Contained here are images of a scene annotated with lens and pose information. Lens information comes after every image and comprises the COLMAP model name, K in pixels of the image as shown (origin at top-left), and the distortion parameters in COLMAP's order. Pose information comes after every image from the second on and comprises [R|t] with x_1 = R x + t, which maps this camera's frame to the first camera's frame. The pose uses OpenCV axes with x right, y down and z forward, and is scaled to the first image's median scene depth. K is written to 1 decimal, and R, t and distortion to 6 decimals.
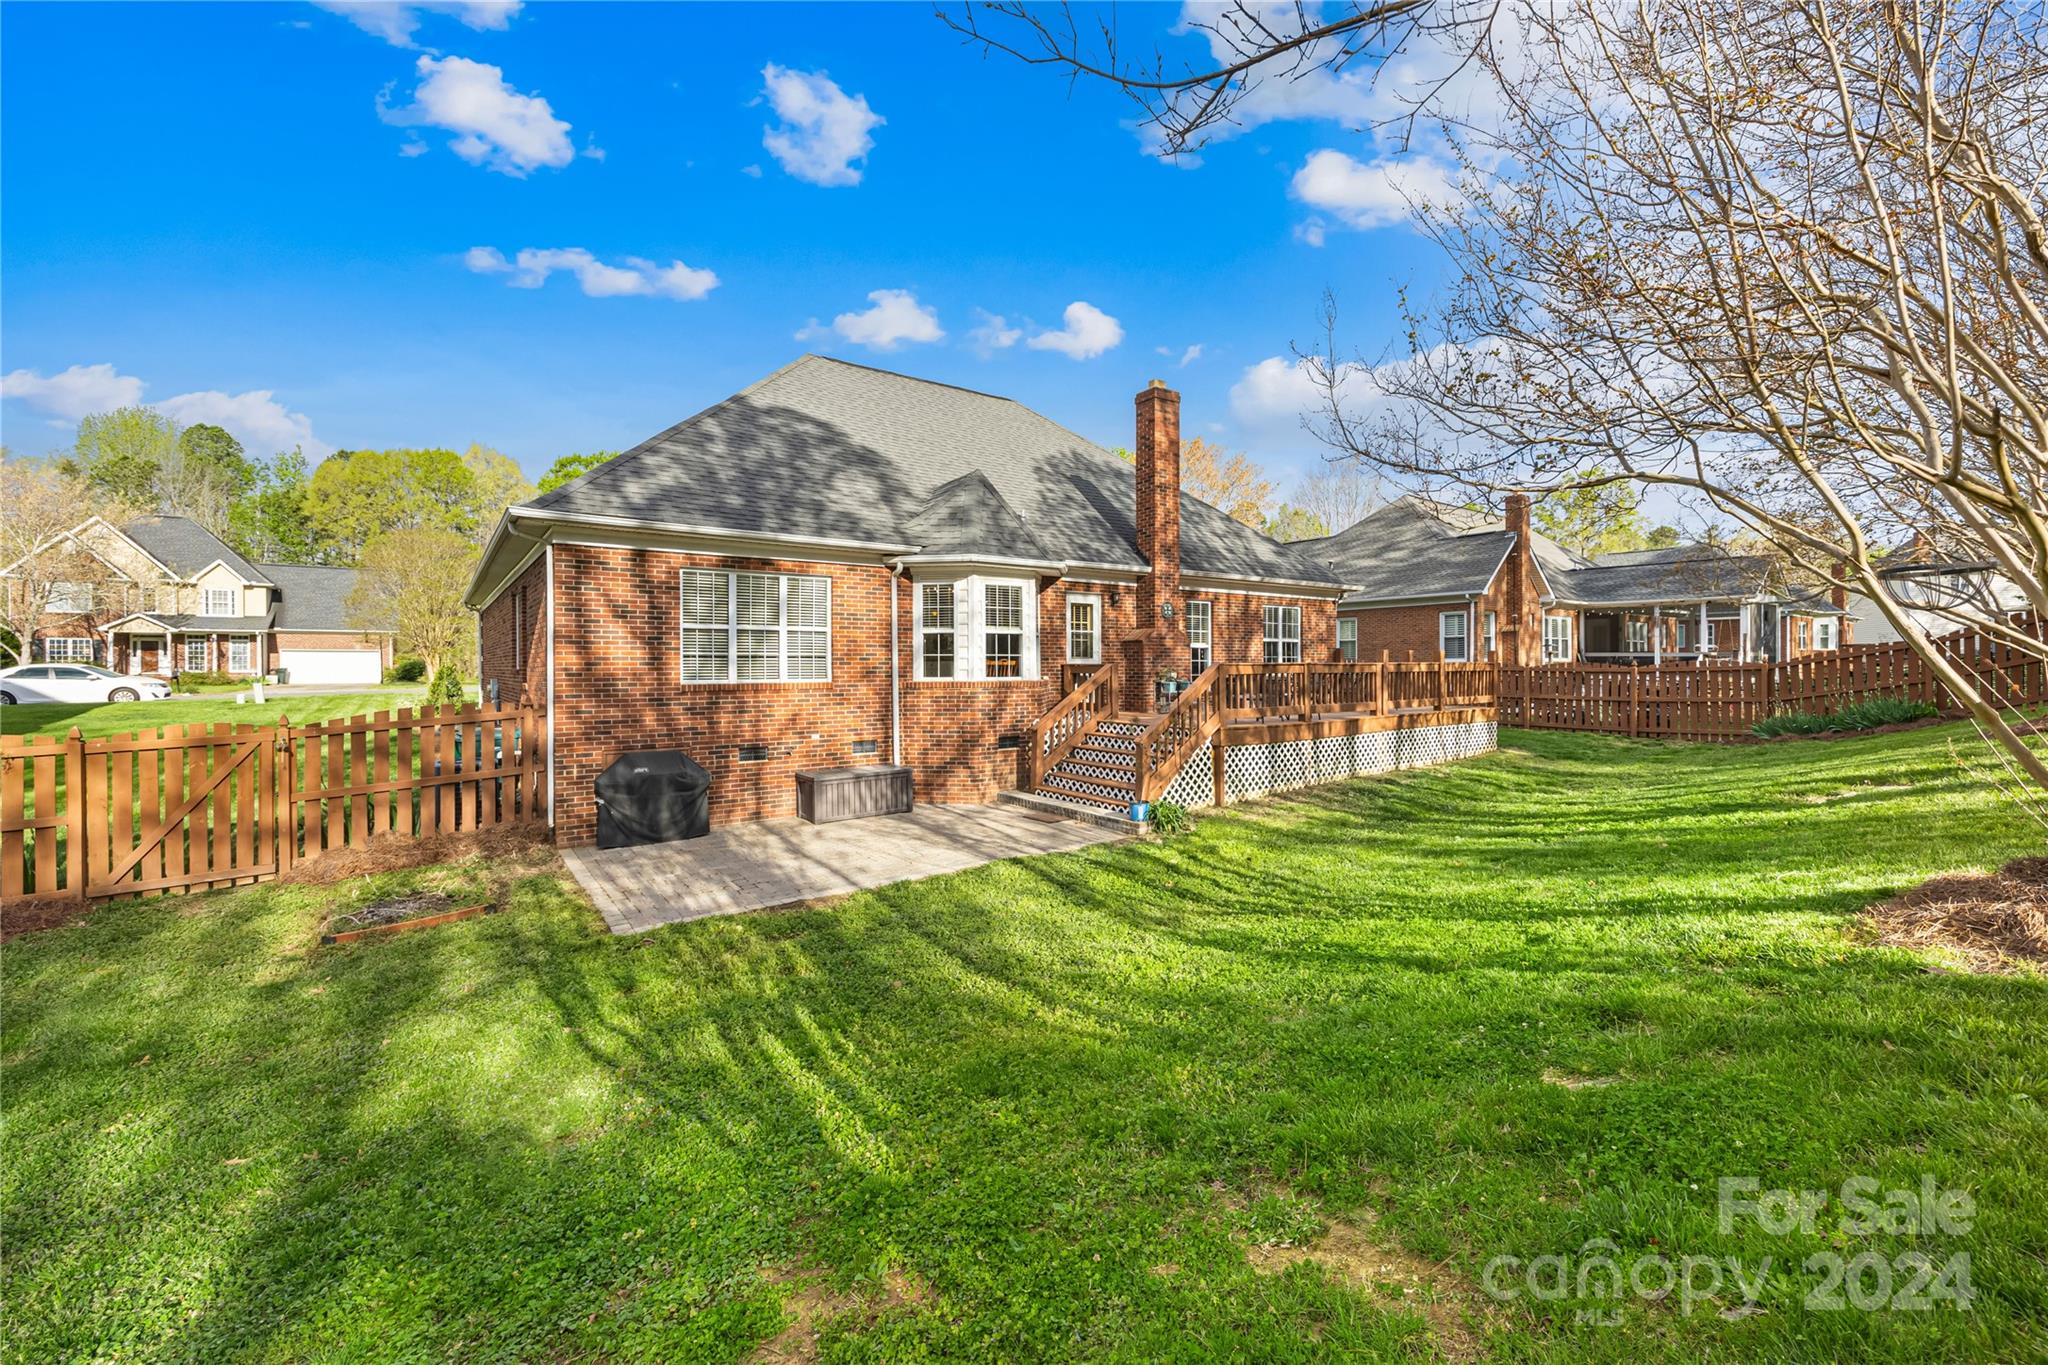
lens RADIAL K [[816.1, 0, 1040.7], [0, 816.1, 666.6], [0, 0, 1]] dist [-0.042493, 0.012738]
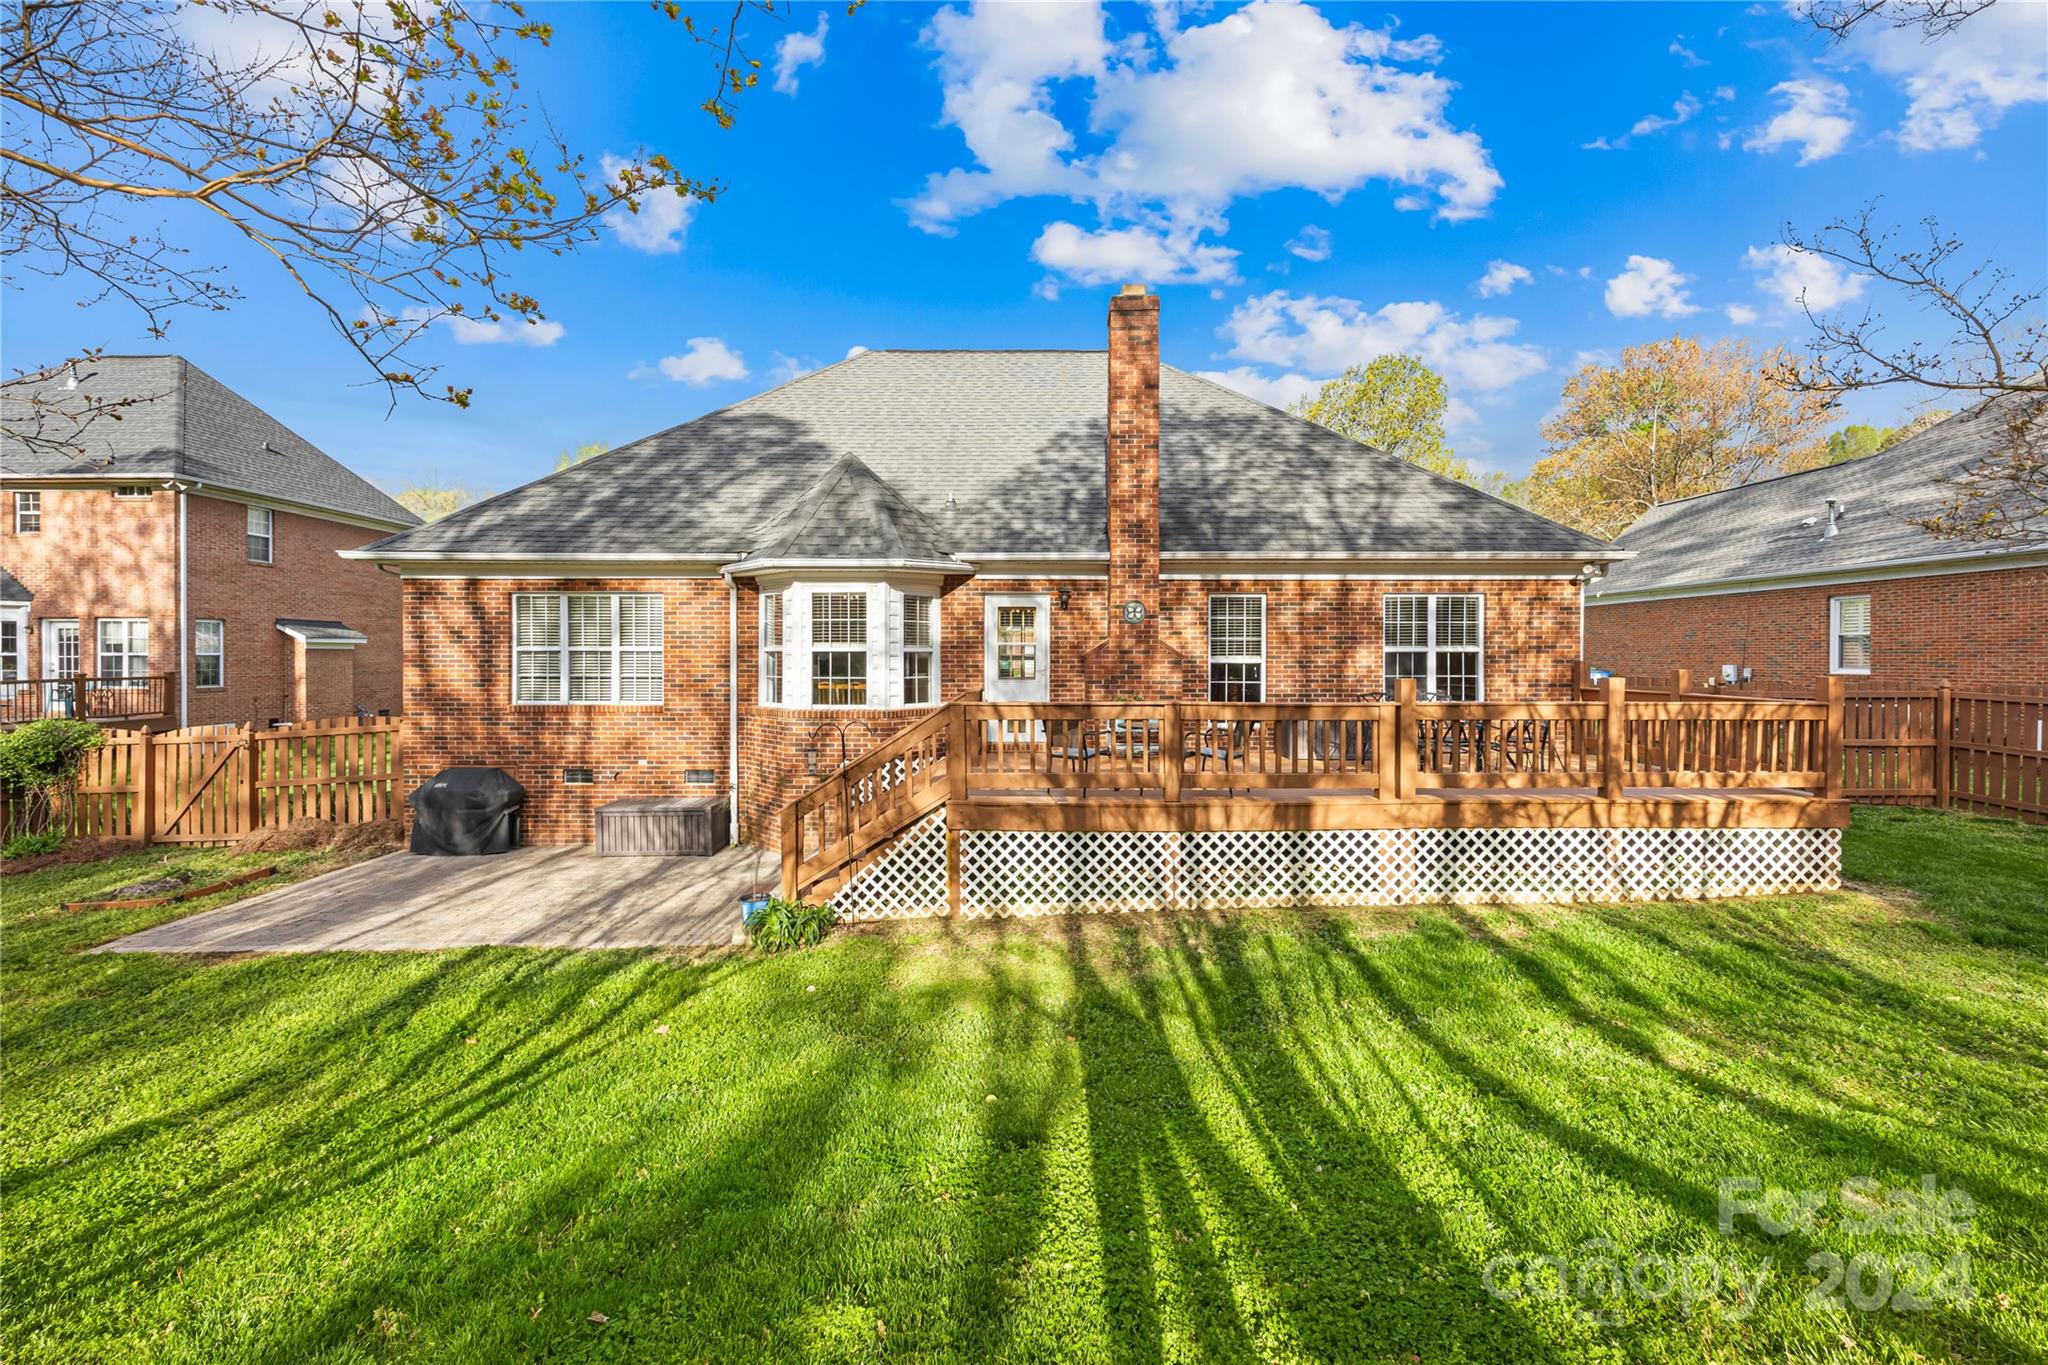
lens RADIAL K [[816.1, 0, 1040.7], [0, 816.1, 666.6], [0, 0, 1]] dist [-0.042493, 0.012738]
pose [[0.816549, 0.011057, -0.577170, 0.605124], [-0.005270, 0.999918, 0.011701, -0.036661], [0.577252, -0.006513, 0.816540, 0.467243]]
